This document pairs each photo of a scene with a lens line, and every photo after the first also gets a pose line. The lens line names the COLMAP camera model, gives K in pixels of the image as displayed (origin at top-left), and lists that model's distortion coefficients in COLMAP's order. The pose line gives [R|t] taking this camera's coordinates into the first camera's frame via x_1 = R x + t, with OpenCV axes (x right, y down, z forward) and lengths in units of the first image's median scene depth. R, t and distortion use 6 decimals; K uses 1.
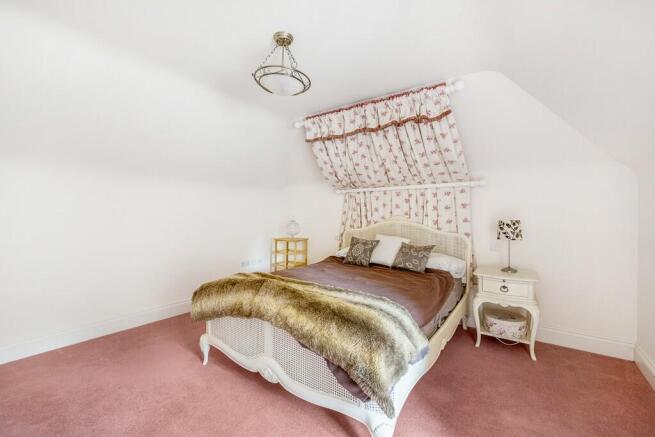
lens RADIAL K [[283.5, 0, 331.0], [0, 283.5, 214.6], [0, 0, 1]] dist [0.001229, 0.000115]
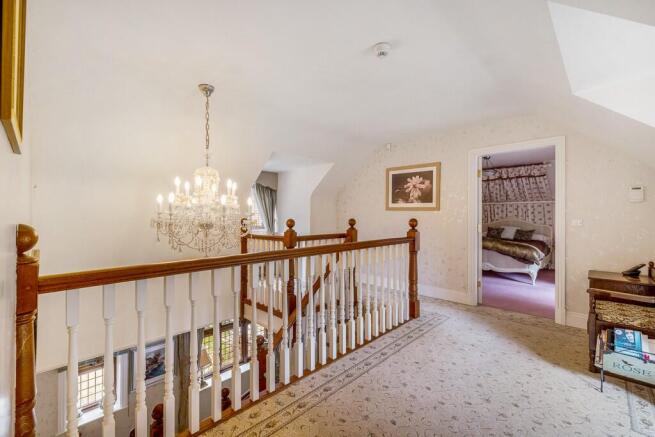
lens RADIAL K [[283.5, 0, 331.0], [0, 283.5, 214.6], [0, 0, 1]] dist [0.001229, 0.000115]
pose [[0.988068, -0.003473, -0.153979, -0.821748], [0.002706, 0.999983, -0.005192, -0.003681], [0.153995, 0.004713, 0.988060, -1.362793]]
